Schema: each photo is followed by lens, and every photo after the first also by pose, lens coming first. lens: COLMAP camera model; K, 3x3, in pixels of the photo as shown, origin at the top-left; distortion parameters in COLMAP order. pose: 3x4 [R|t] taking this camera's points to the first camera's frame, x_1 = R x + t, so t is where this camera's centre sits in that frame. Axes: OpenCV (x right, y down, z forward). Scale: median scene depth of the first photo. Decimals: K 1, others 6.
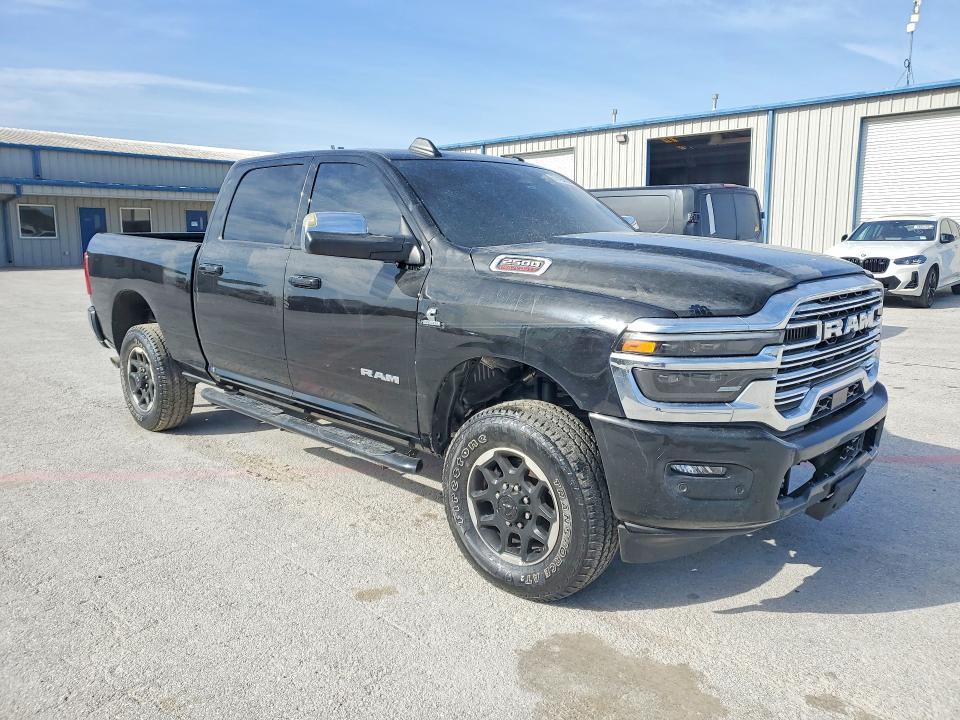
lens RADIAL K [[723.1, 0, 488.6], [0, 723.1, 358.8], [0, 0, 1]] dist [-0.001417, -0.004919]
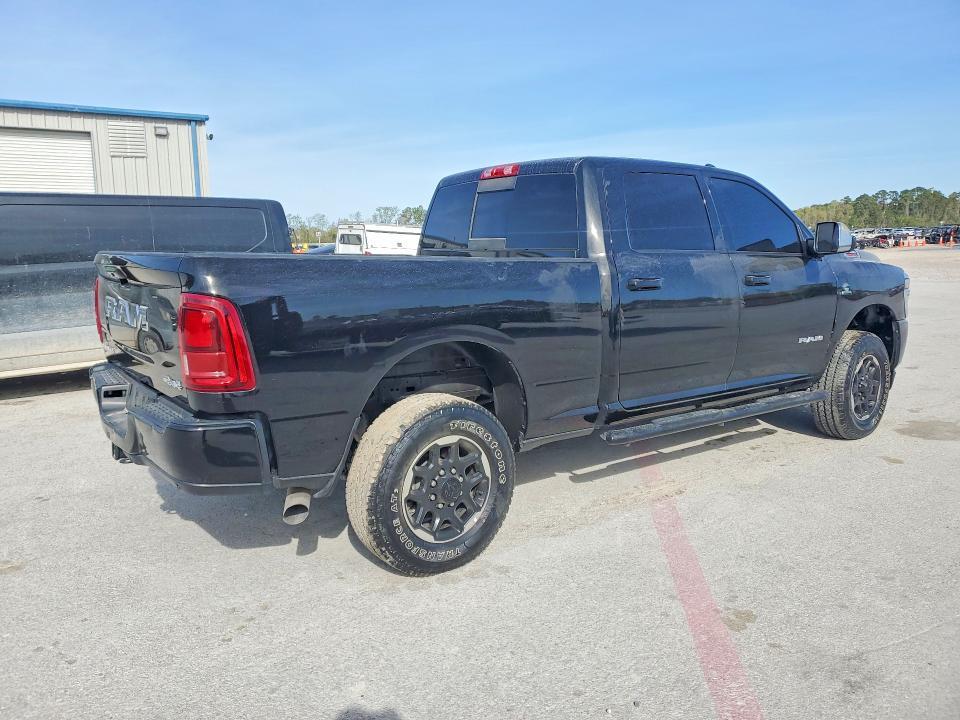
lens RADIAL K [[723.1, 0, 488.6], [0, 723.1, 358.8], [0, 0, 1]] dist [-0.001417, -0.004919]
pose [[0.183016, -0.155419, 0.970747, -1.108257], [0.174373, 0.976901, 0.123529, -0.150665], [-0.967522, 0.146664, 0.205890, 0.899094]]
